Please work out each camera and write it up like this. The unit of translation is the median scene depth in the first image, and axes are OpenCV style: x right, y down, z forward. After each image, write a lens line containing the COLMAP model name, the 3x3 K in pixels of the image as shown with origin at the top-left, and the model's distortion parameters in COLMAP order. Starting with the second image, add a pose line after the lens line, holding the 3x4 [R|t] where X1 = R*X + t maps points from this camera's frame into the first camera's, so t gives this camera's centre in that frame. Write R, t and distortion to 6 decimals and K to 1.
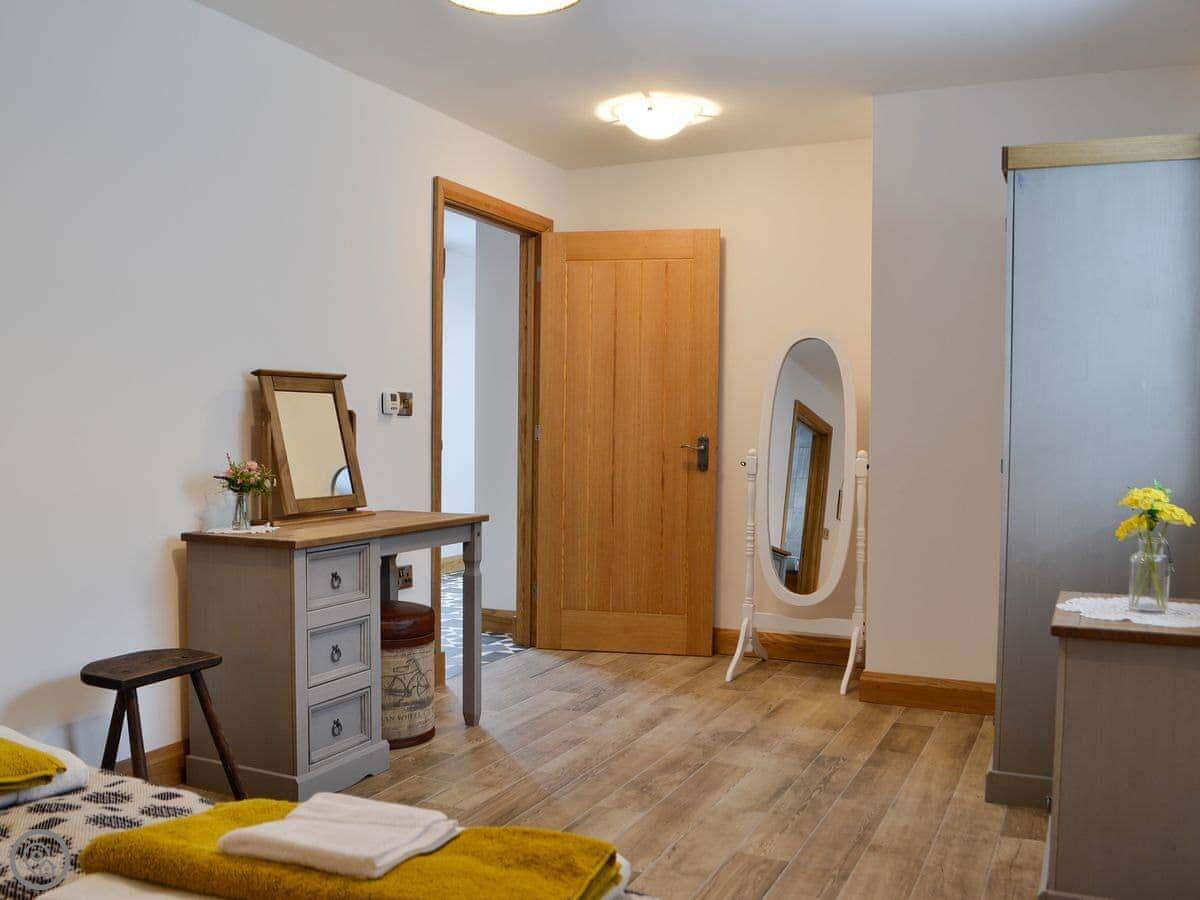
lens RADIAL K [[1076.0, 0, 610.0], [0, 1076.0, 473.4], [0, 0, 1]] dist [-0.085456, 0.004903]
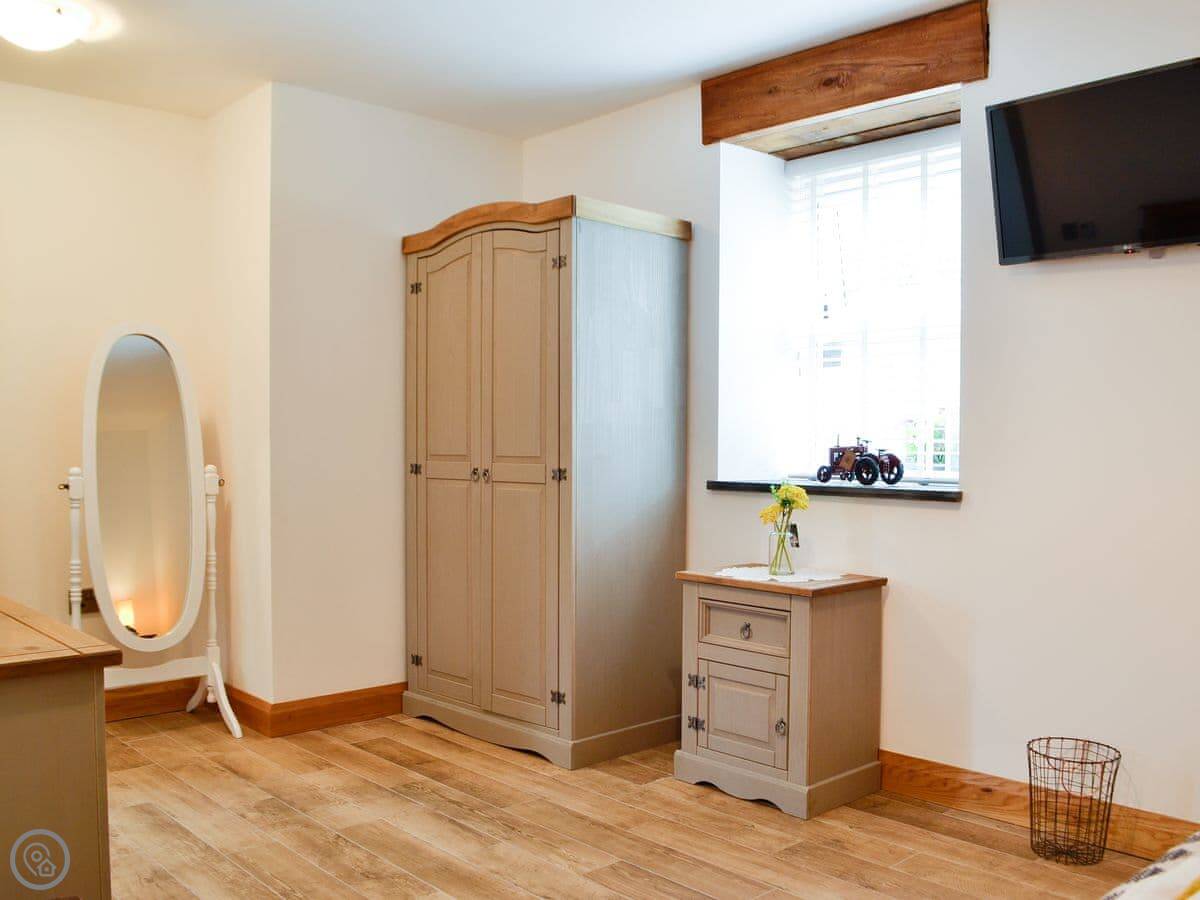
lens RADIAL K [[1076.0, 0, 610.0], [0, 1076.0, 473.4], [0, 0, 1]] dist [-0.085456, 0.004903]
pose [[0.377867, -0.041002, 0.924952, -0.565973], [0.041863, 0.998754, 0.027171, -0.030252], [-0.924913, 0.028454, 0.379112, 0.436365]]
